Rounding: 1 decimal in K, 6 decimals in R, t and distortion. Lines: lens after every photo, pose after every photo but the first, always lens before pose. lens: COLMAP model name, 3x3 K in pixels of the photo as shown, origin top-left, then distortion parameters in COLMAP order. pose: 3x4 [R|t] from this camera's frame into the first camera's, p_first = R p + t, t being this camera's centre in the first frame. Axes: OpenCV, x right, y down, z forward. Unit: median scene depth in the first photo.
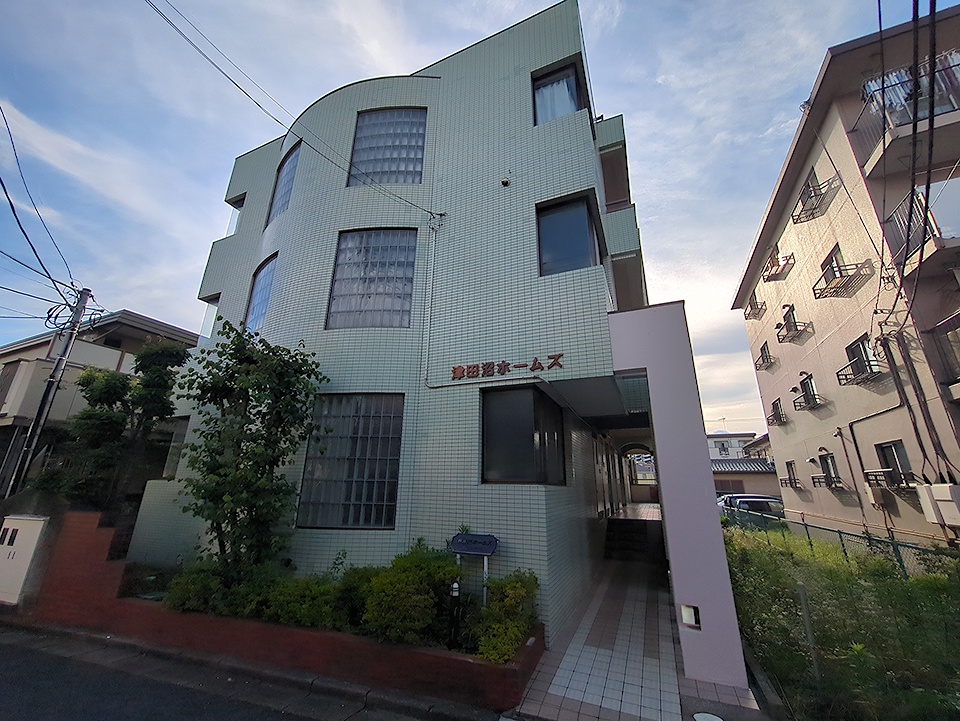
lens RADIAL K [[381.0, 0, 482.1], [0, 381.0, 361.9], [0, 0, 1]] dist [-0.001026, -0.000190]
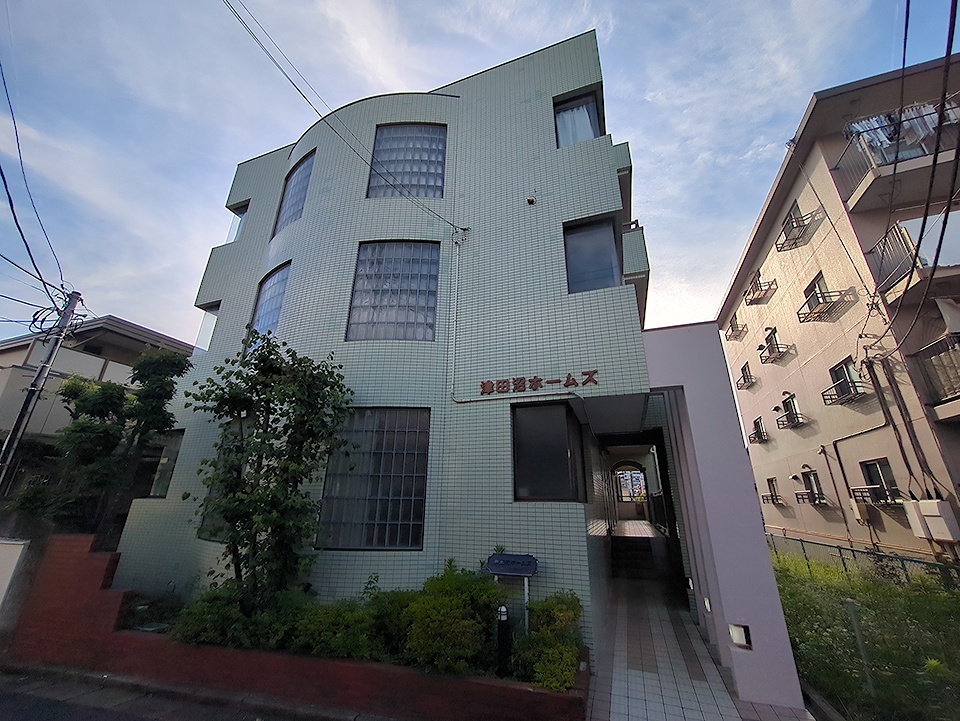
lens RADIAL K [[380.8, 0, 485.7], [0, 380.8, 362.0], [0, 0, 1]] dist [-0.000552, 0.000323]
pose [[0.997881, 0.019073, 0.062210, -0.103001], [-0.016555, 0.999032, -0.040748, 0.002101], [-0.062927, 0.039632, 0.997231, 0.010418]]
